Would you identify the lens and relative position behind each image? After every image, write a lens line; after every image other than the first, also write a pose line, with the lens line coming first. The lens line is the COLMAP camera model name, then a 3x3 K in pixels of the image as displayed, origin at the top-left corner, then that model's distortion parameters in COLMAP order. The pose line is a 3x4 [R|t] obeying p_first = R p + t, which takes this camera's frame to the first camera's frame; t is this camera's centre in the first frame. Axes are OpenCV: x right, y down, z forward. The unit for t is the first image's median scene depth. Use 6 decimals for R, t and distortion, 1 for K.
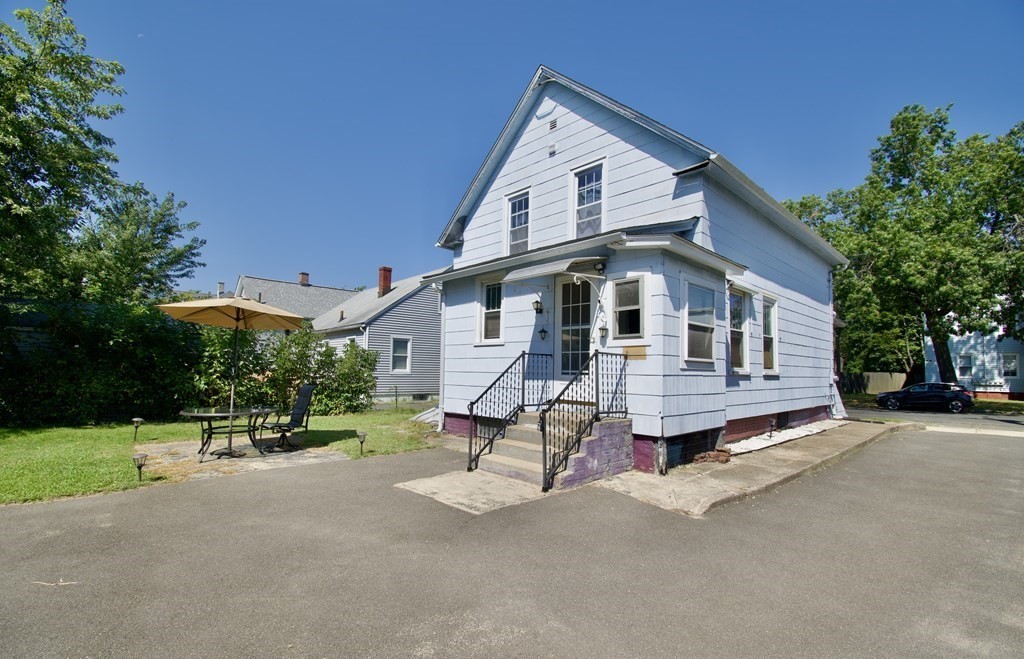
lens RADIAL K [[445.9, 0, 482.1], [0, 445.9, 343.5], [0, 0, 1]] dist [0.016189, -0.001080]
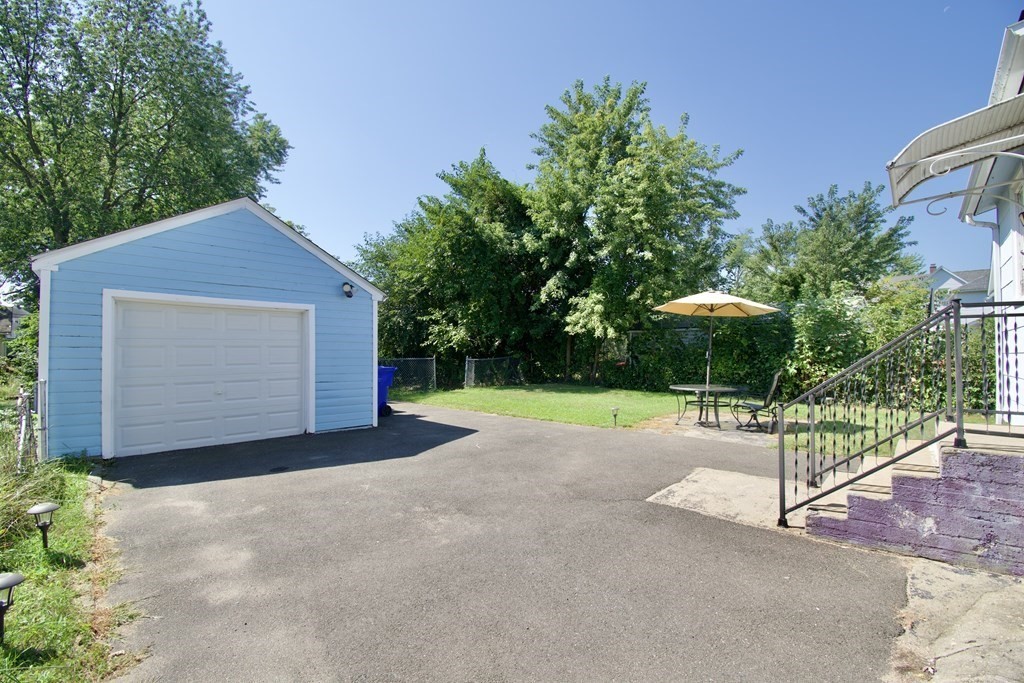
lens RADIAL K [[446.0, 0, 542.3], [0, 446.0, 342.6], [0, 0, 1]] dist [-0.014389, -0.000541]
pose [[0.149318, -0.039828, -0.987987, 0.400063], [0.055070, 0.997973, -0.031907, 0.035111], [0.987255, -0.049644, 0.151208, 0.306106]]
